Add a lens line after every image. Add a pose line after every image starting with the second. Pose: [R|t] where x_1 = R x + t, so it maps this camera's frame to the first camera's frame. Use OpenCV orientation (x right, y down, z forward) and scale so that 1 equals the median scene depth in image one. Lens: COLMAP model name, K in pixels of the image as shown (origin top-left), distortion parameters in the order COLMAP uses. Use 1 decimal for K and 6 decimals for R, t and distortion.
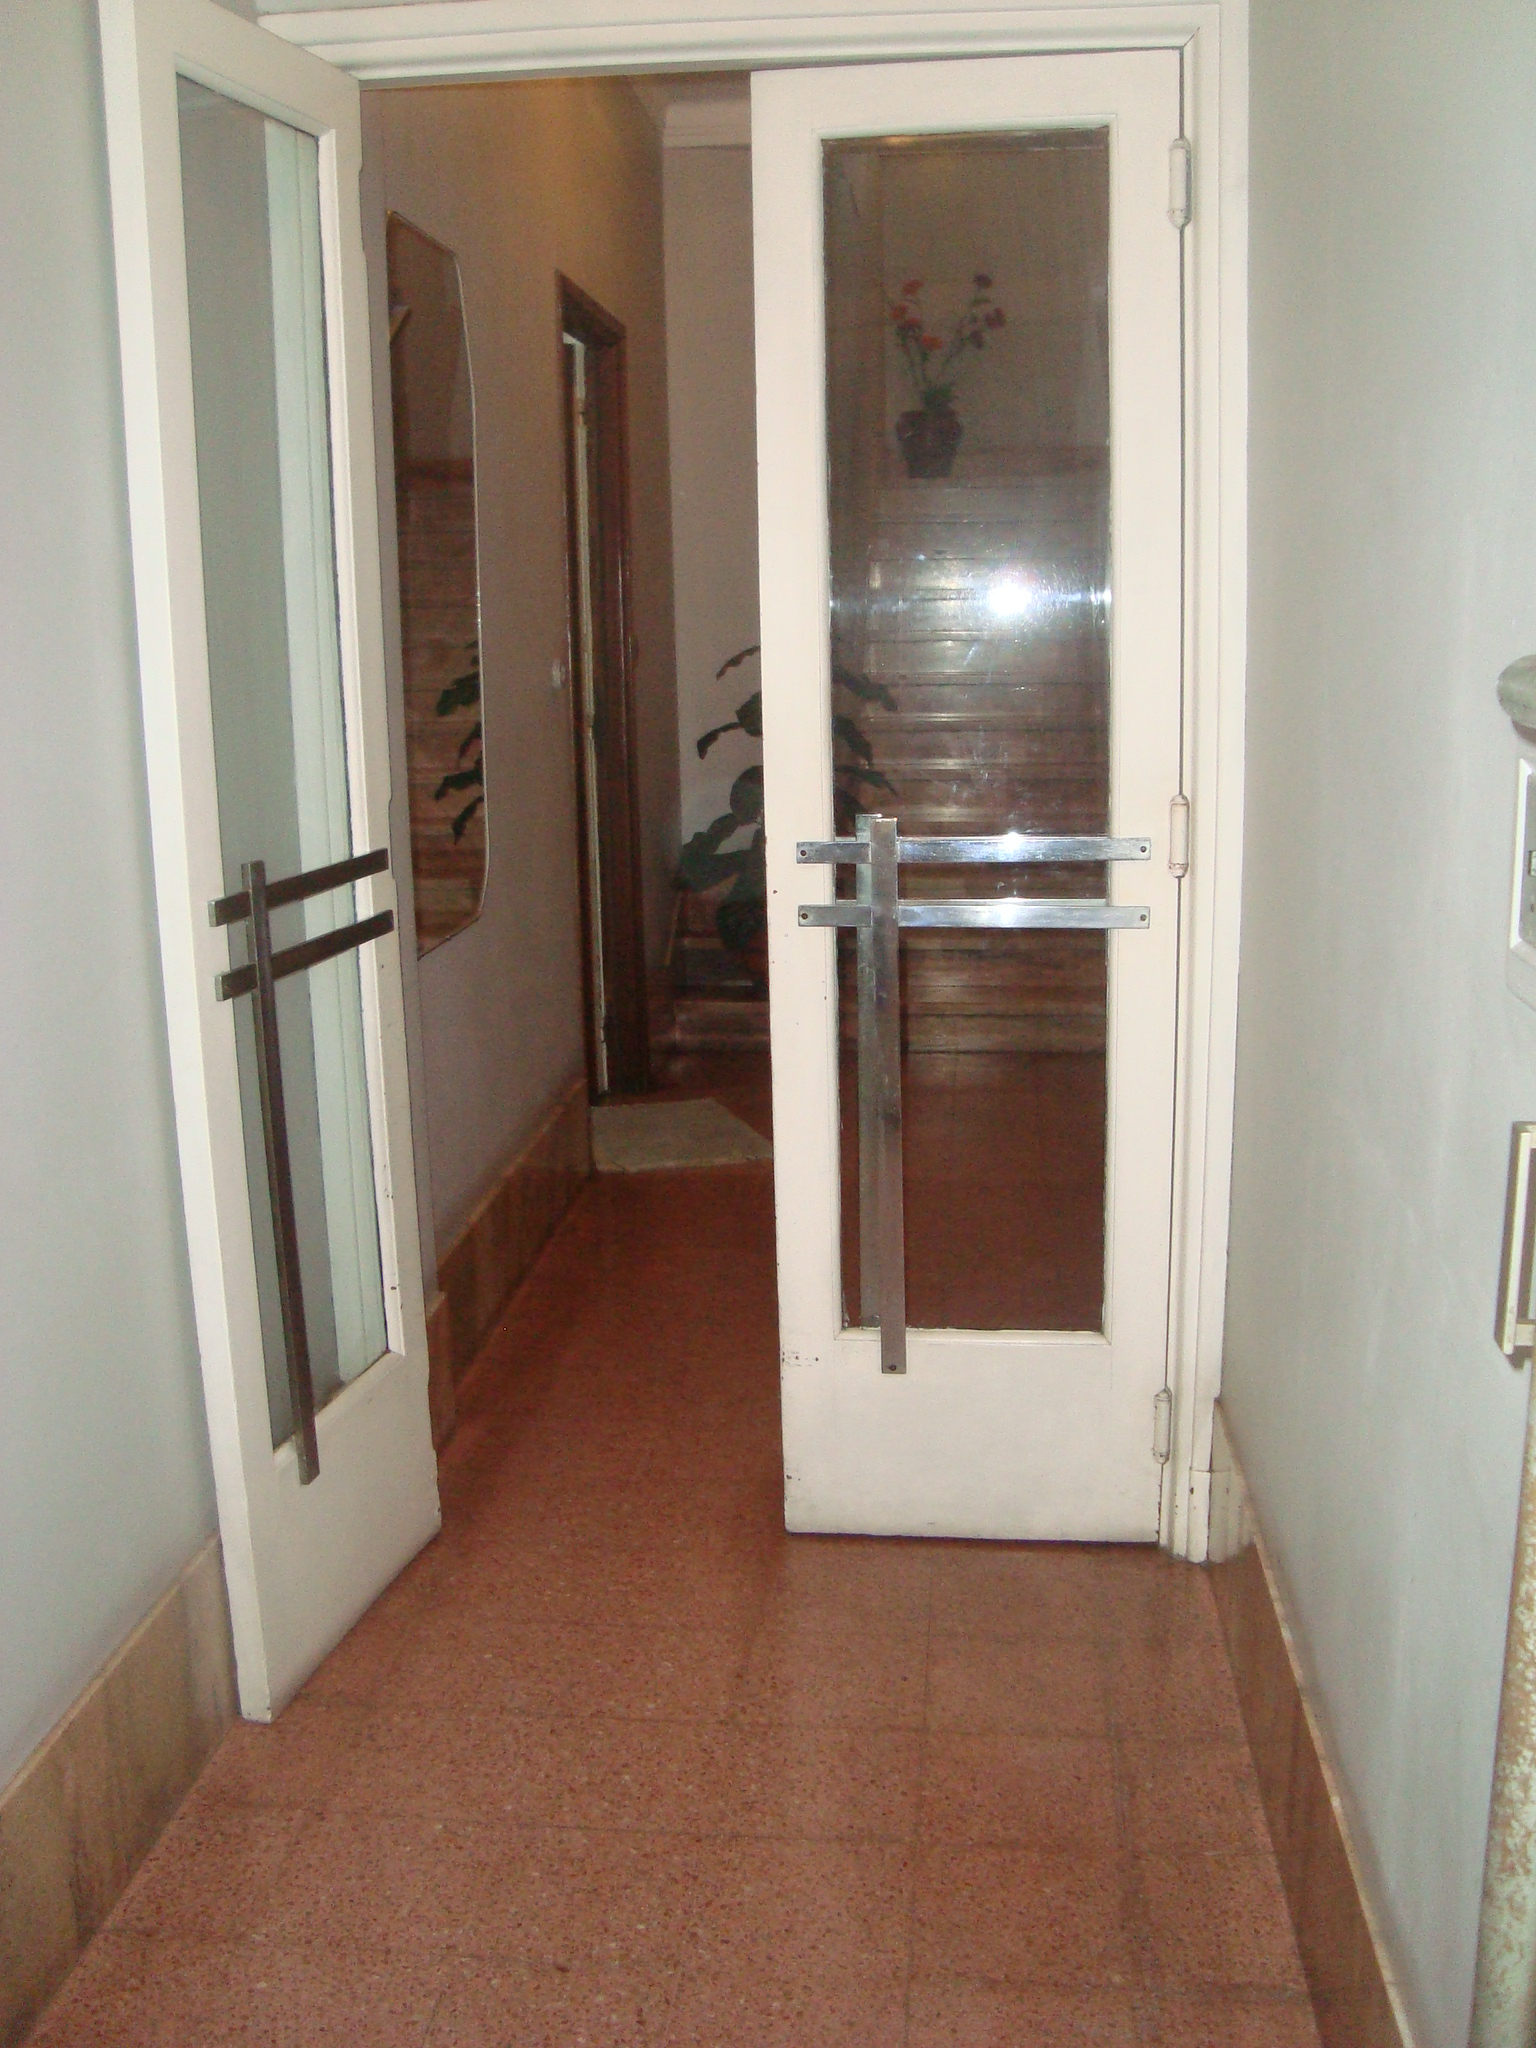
lens RADIAL K [[1920.4, 0, 768.0], [0, 1920.4, 1024.0], [0, 0, 1]] dist [-0.200063, 0.212356]
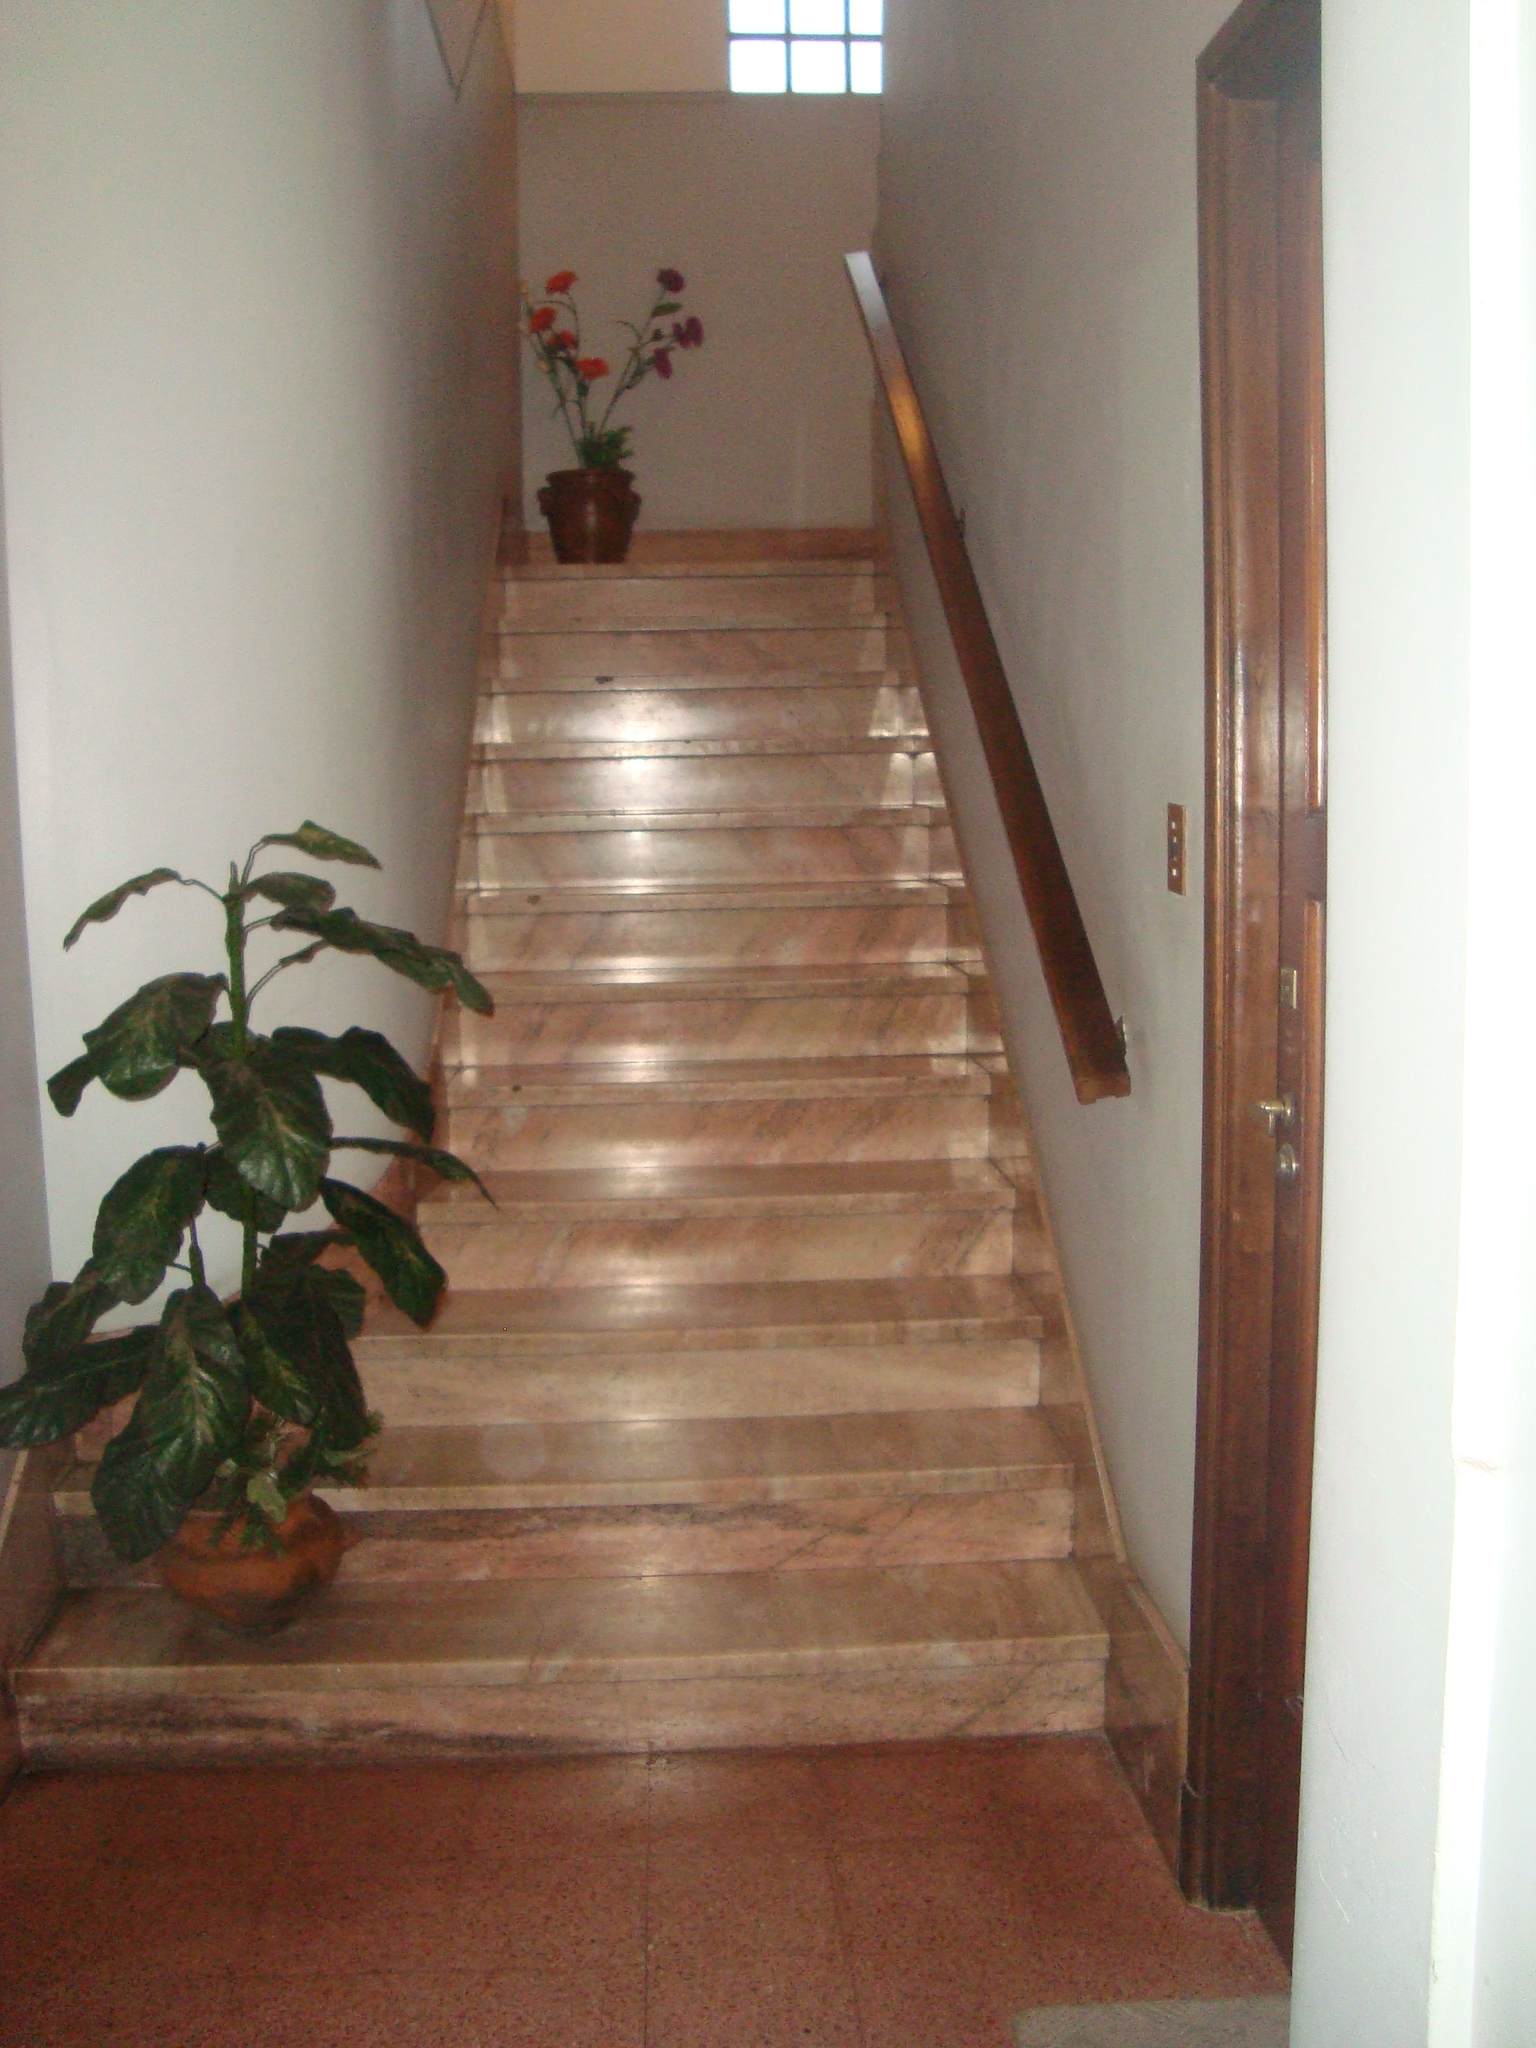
lens RADIAL K [[1920.4, 0, 768.0], [0, 1920.4, 1024.0], [0, 0, 1]] dist [-0.200063, 0.212356]
pose [[0.986260, -0.011842, 0.164777, 0.036097], [0.024464, 0.996900, -0.074780, -0.081135], [-0.163381, 0.077784, 0.983492, 0.356373]]
